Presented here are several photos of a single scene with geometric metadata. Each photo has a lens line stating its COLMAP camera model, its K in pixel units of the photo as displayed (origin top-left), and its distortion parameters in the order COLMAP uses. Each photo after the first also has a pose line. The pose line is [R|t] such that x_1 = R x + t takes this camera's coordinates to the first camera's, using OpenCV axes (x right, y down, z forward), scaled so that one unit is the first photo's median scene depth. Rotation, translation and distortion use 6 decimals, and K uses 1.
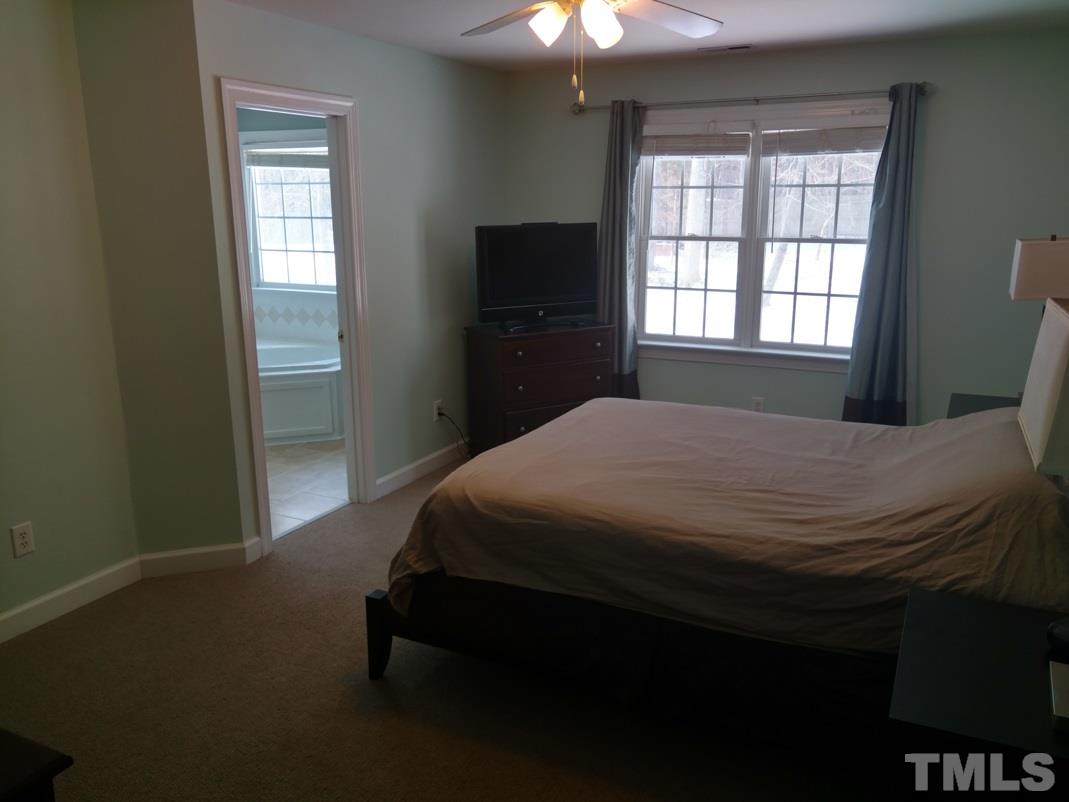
lens RADIAL K [[855.4, 0, 535.1], [0, 855.4, 402.9], [0, 0, 1]] dist [-0.006375, 0.023058]
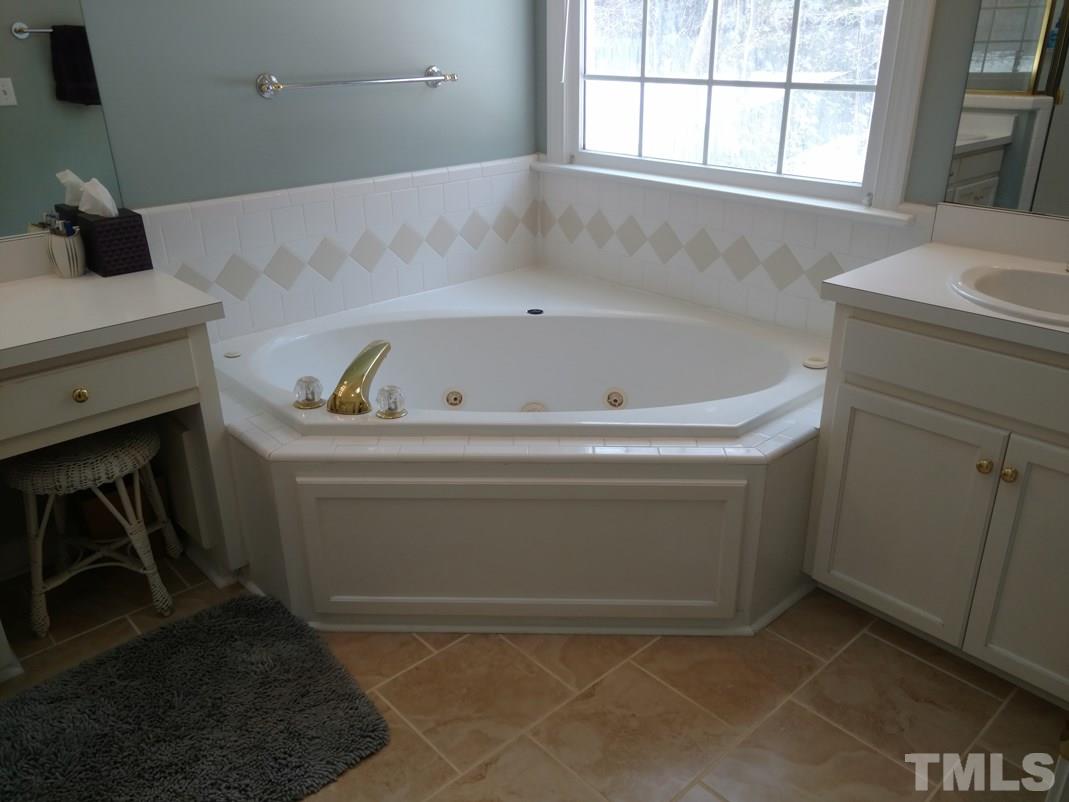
lens RADIAL K [[855.4, 0, 535.2], [0, 855.4, 401.8], [0, 0, 1]] dist [-0.006375, 0.023058]
pose [[0.938191, 0.137446, -0.317656, -0.183138], [-0.076994, 0.977653, 0.195616, -0.100107], [0.337444, -0.159068, 0.927809, 0.560411]]
